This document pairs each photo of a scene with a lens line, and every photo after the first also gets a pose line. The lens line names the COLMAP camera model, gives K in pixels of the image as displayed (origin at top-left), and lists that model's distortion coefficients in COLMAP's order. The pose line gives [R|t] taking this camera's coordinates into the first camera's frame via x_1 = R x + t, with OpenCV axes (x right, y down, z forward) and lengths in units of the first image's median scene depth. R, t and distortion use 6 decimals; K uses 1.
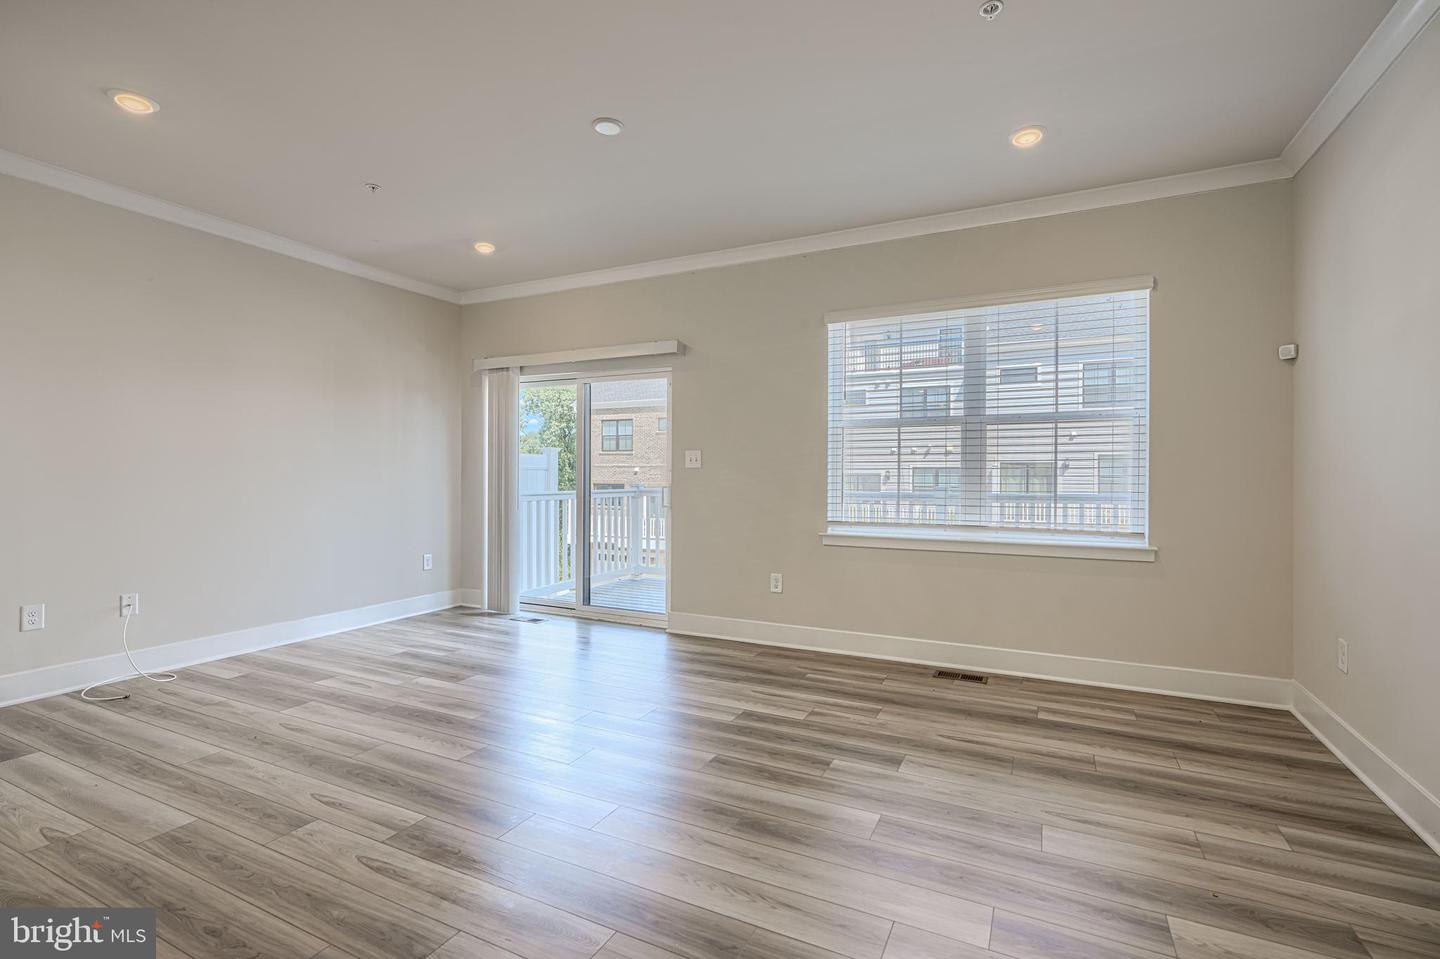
lens RADIAL K [[659.8, 0, 715.9], [0, 659.8, 470.6], [0, 0, 1]] dist [0.002054, 0.000132]
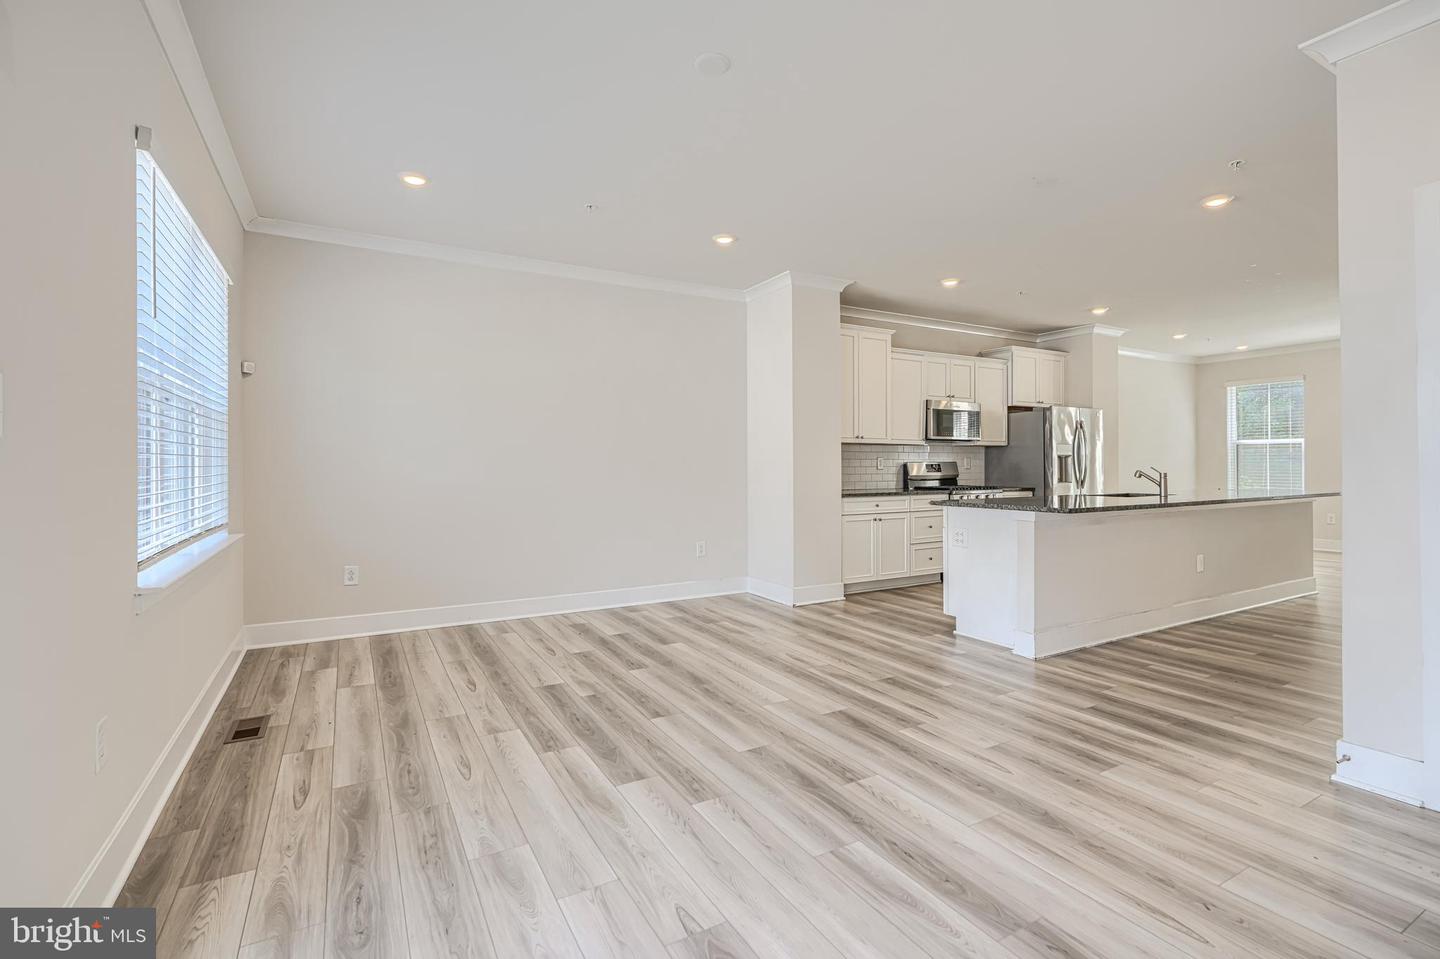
lens RADIAL K [[659.8, 0, 715.9], [0, 659.8, 470.6], [0, 0, 1]] dist [0.002054, 0.000132]
pose [[-0.828927, -0.006538, 0.559318, -0.566223], [-0.003546, 0.999973, 0.006435, 0.007412], [-0.559345, 0.003351, -0.828928, 1.489348]]
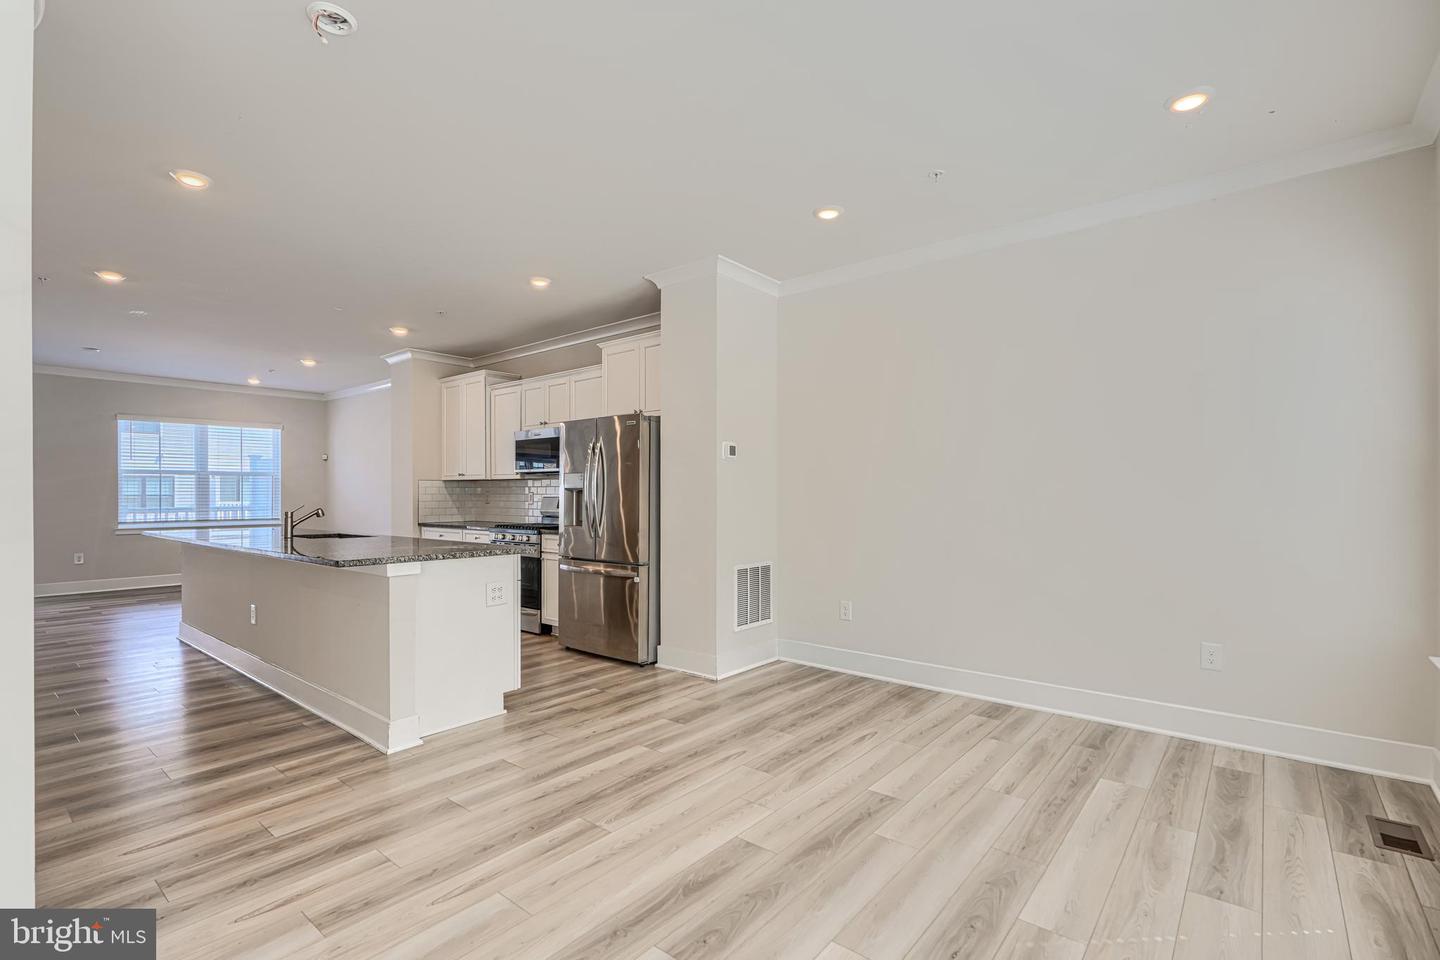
lens RADIAL K [[665.7, 0, 721.4], [0, 665.7, 498.6], [0, 0, 1]] dist [0.002261, 0.000213]
pose [[0.216854, -0.010223, 0.976151, -1.714601], [-0.004838, 0.999922, 0.011547, -0.028429], [-0.976192, -0.007226, 0.216787, -1.441186]]
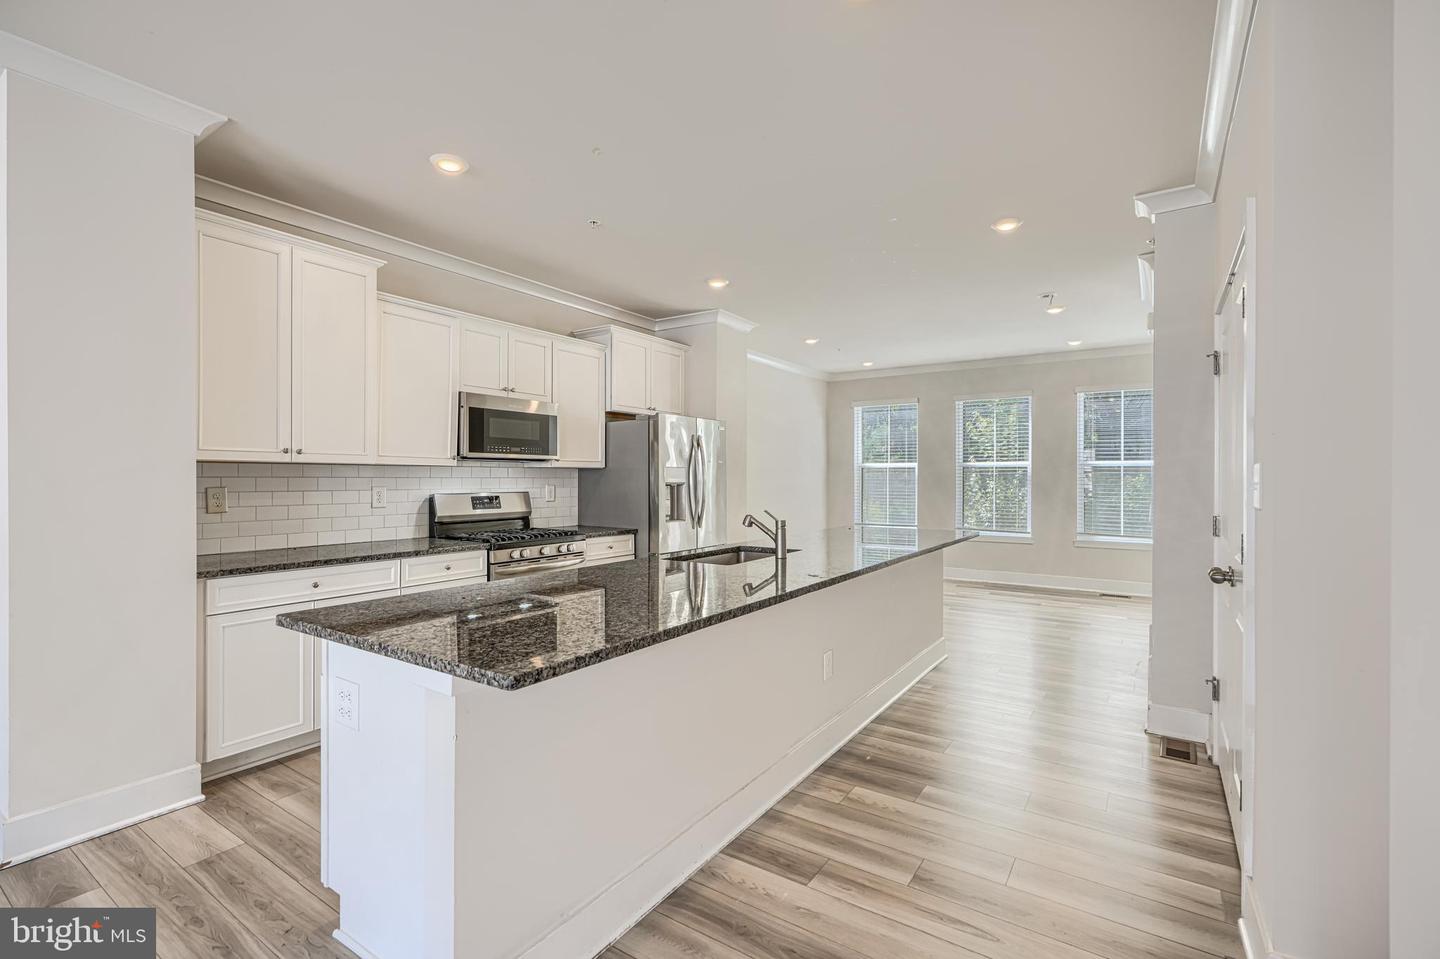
lens RADIAL K [[646.6, 0, 735.4], [0, 646.6, 482.4], [0, 0, 1]] dist [0.002068, 0.000383]
pose [[-0.993678, -0.008301, 0.111962, -0.607881], [-0.008058, 0.999964, 0.002625, -0.036271], [-0.111980, 0.001707, -0.993709, 0.613981]]
